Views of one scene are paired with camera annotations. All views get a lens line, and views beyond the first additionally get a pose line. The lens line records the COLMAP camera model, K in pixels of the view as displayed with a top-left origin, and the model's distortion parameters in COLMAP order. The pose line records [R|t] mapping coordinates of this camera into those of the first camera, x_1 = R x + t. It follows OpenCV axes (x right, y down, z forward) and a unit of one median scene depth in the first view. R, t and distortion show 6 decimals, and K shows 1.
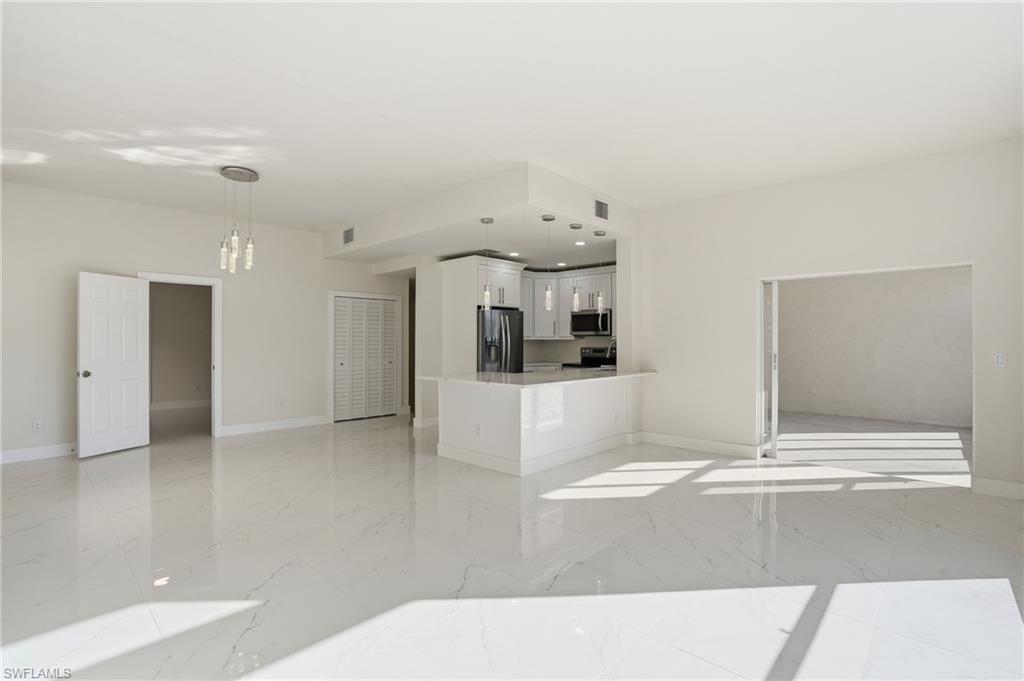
lens RADIAL K [[475.8, 0, 512.0], [0, 475.8, 340.5], [0, 0, 1]] dist [-0.069658, -0.000074]
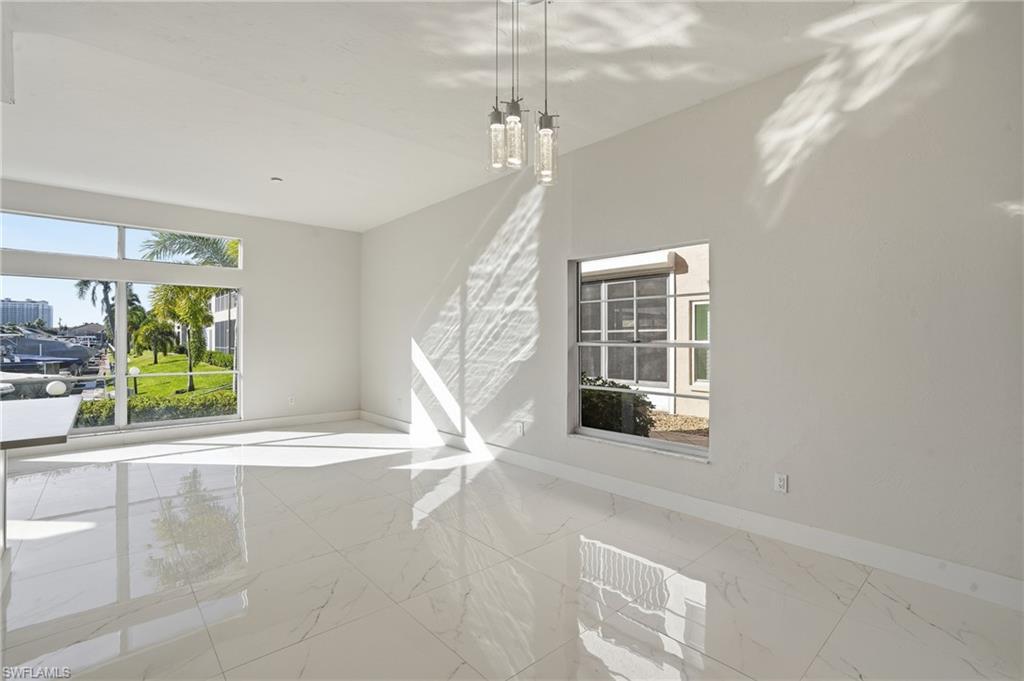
lens RADIAL K [[473.5, 0, 512.0], [0, 473.5, 340.5], [0, 0, 1]] dist [-0.002414, -0.000446]
pose [[-0.996992, -0.000448, 0.077508, -0.408464], [-0.000433, 1.000000, 0.000206, -0.001106], [-0.077508, 0.000172, -0.996992, 0.969908]]
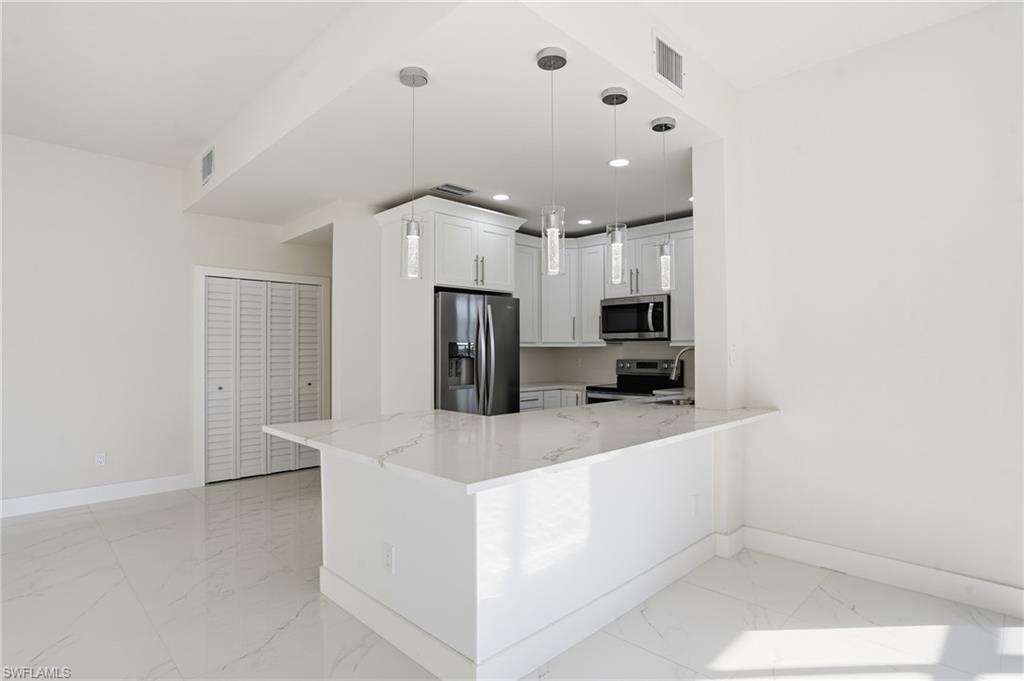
lens RADIAL K [[529.2, 0, 512.0], [0, 529.2, 340.5], [0, 0, 1]] dist [-0.050516, -0.000077]
pose [[0.999403, -0.003320, -0.034395, 0.039489], [0.002774, 0.999870, -0.015905, 0.000842], [0.034443, 0.015800, 0.999282, 0.372330]]
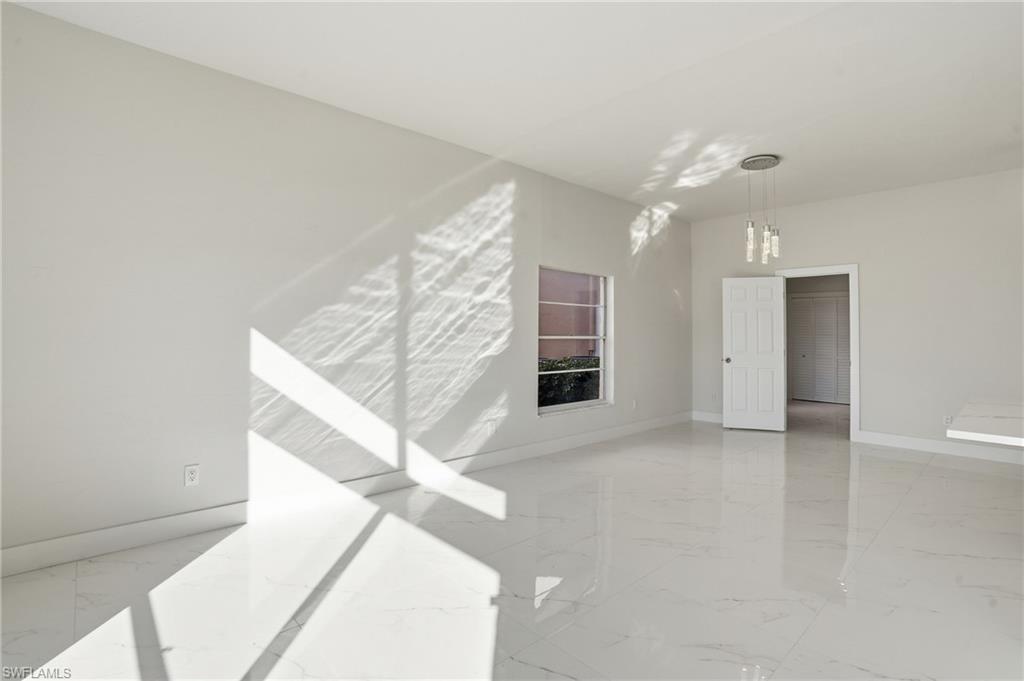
lens RADIAL K [[487.5, 0, 537.6], [0, 487.5, 339.9], [0, 0, 1]] dist [-0.038649, 0.000234]
pose [[-0.051679, 0.001440, -0.998663, 0.298500], [0.007844, 0.999969, 0.001036, 0.007301], [0.998633, -0.007780, -0.051689, 0.380408]]
